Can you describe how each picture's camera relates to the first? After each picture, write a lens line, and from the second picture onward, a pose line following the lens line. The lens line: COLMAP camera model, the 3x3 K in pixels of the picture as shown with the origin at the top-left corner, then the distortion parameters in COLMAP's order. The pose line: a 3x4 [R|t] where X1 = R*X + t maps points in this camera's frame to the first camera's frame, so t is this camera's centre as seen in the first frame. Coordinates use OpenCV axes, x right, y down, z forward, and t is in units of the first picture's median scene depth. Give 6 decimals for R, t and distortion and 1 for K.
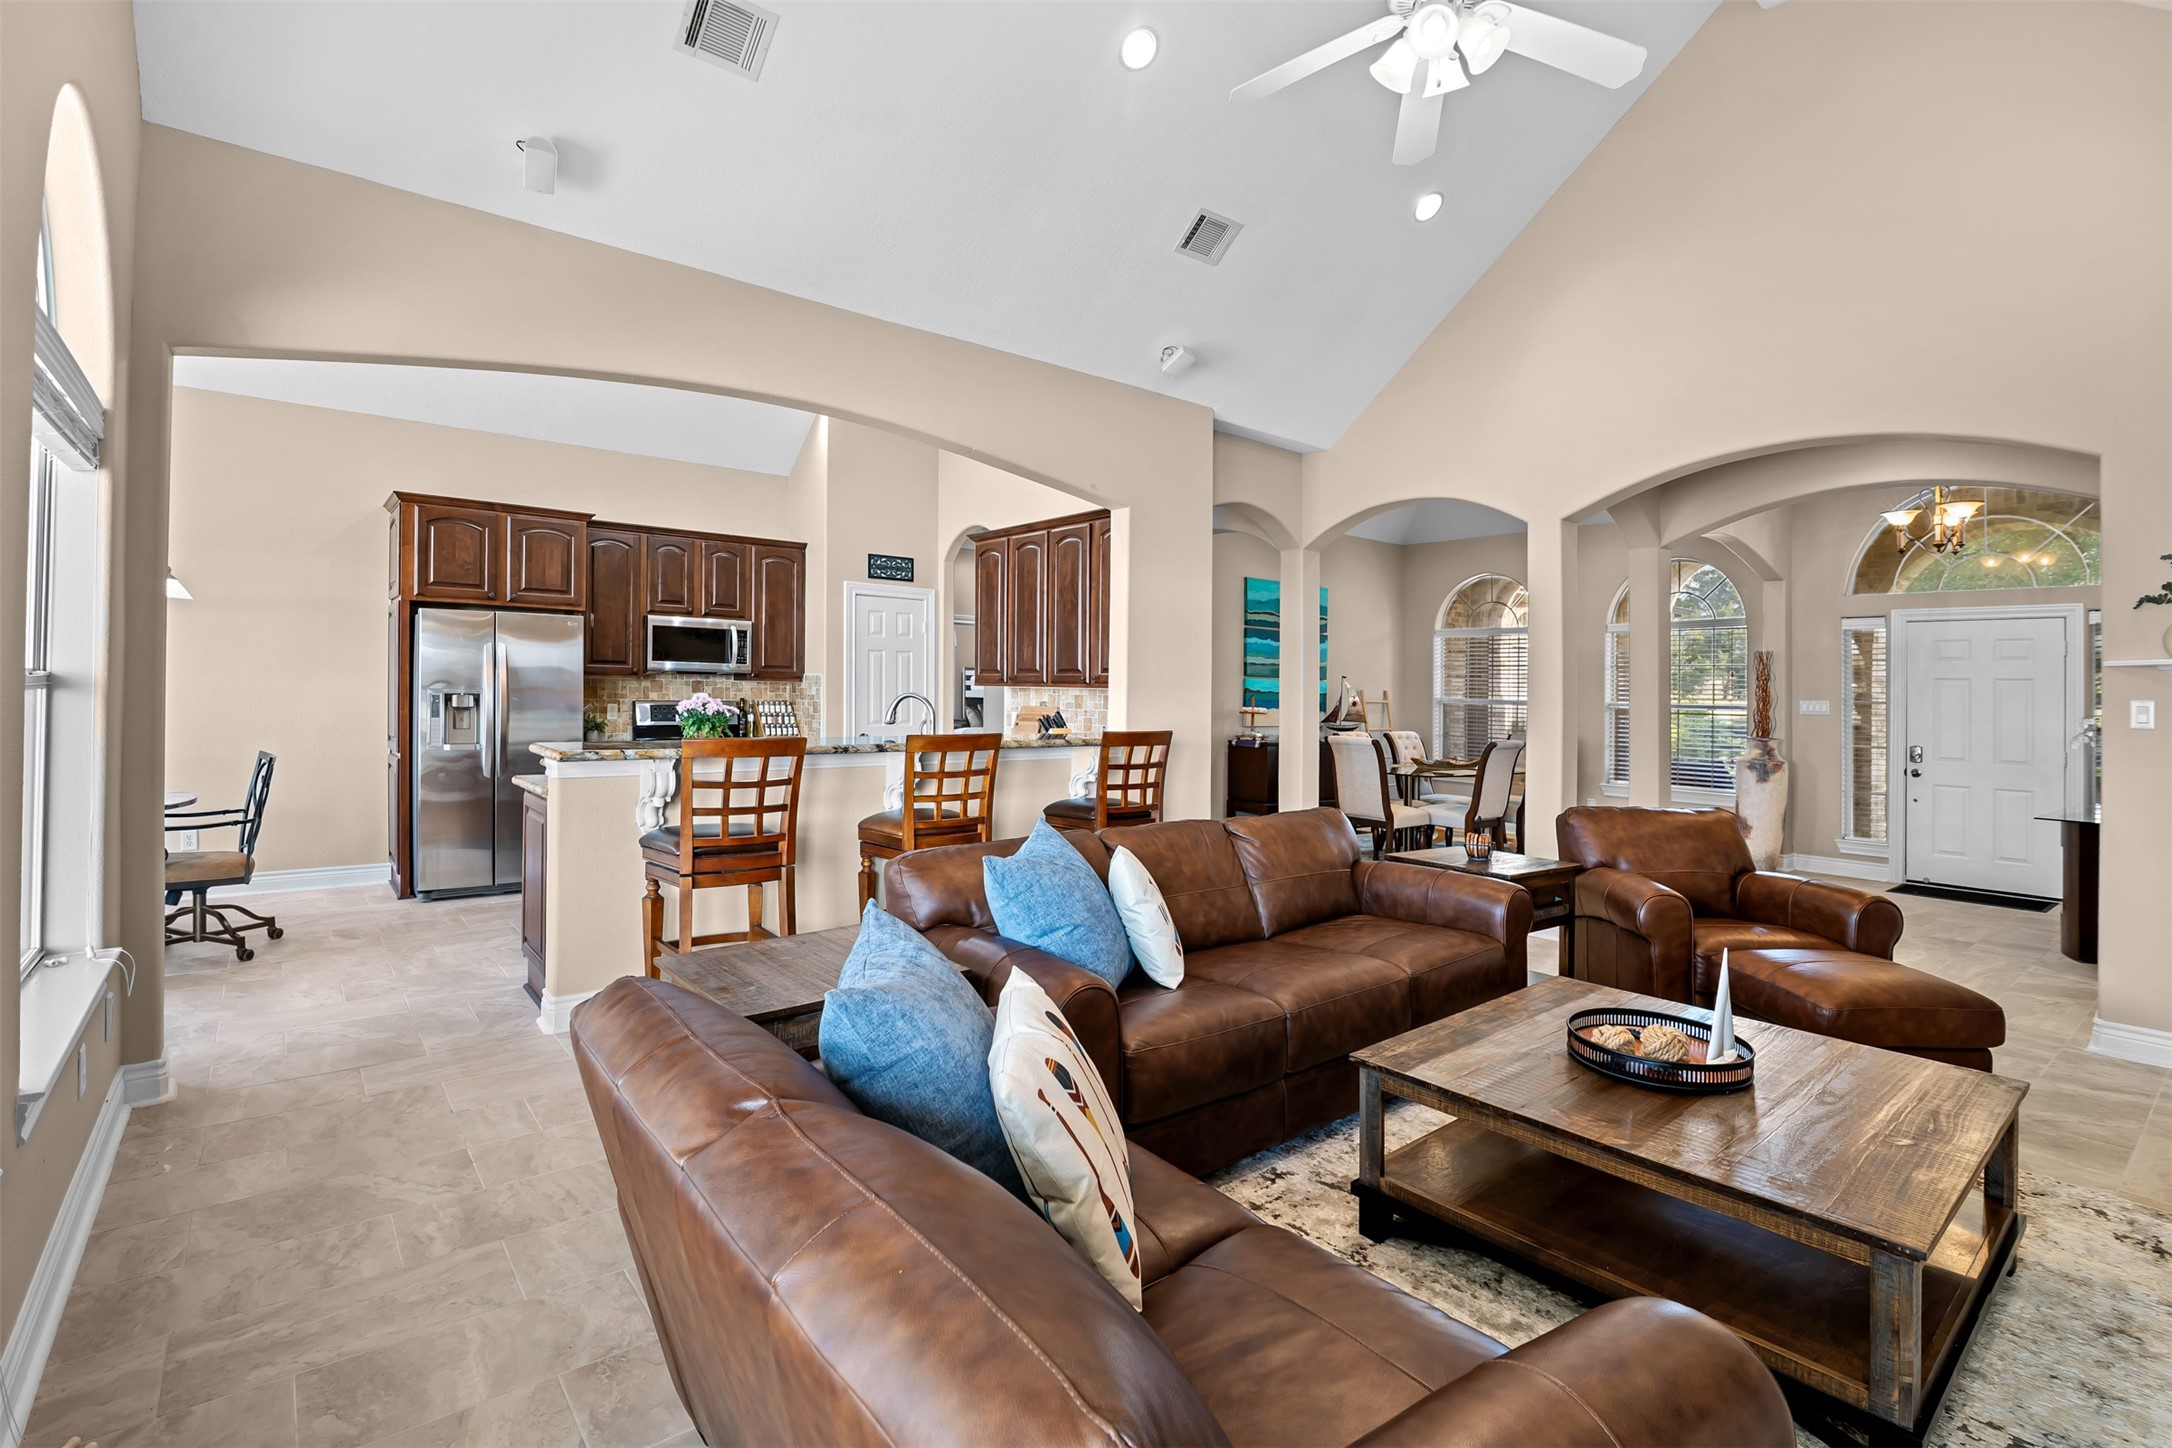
lens RADIAL K [[1017.1, 0, 1064.2], [0, 1017.1, 700.2], [0, 0, 1]] dist [-0.013297, 0.000335]
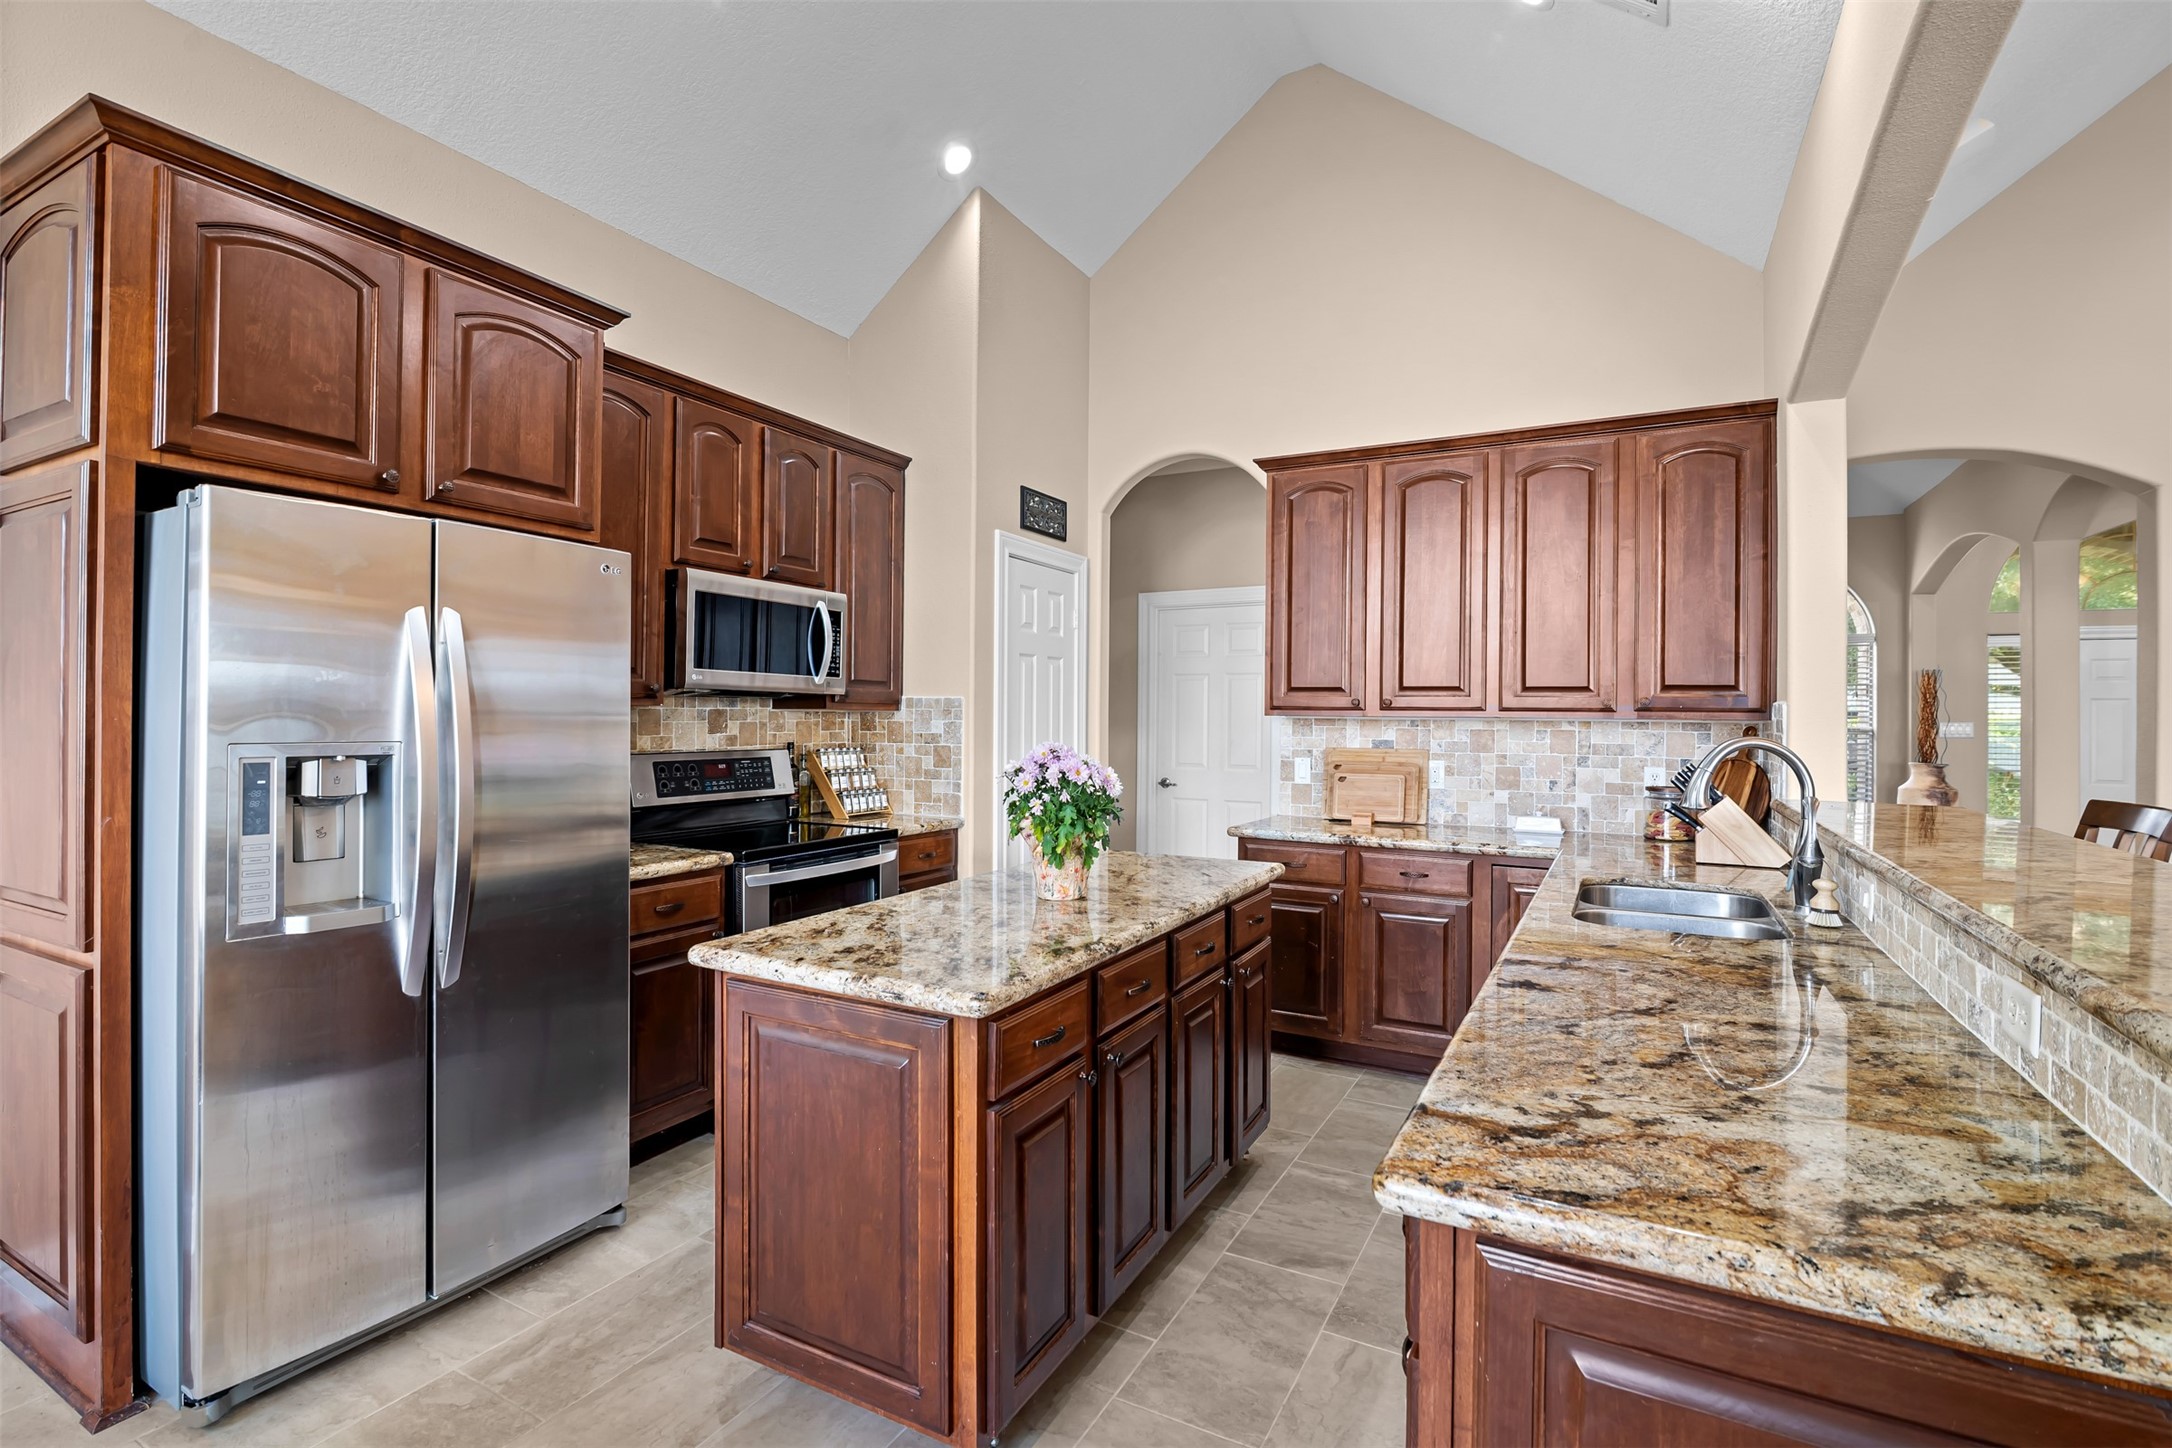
lens RADIAL K [[1017.1, 0, 1082.3], [0, 1017.1, 711.2], [0, 0, 1]] dist [-0.013297, 0.000335]
pose [[0.919513, -0.007448, 0.392988, -0.407203], [0.011432, 0.999904, -0.007799, -0.013170], [-0.392892, 0.011664, 0.919510, 0.488264]]
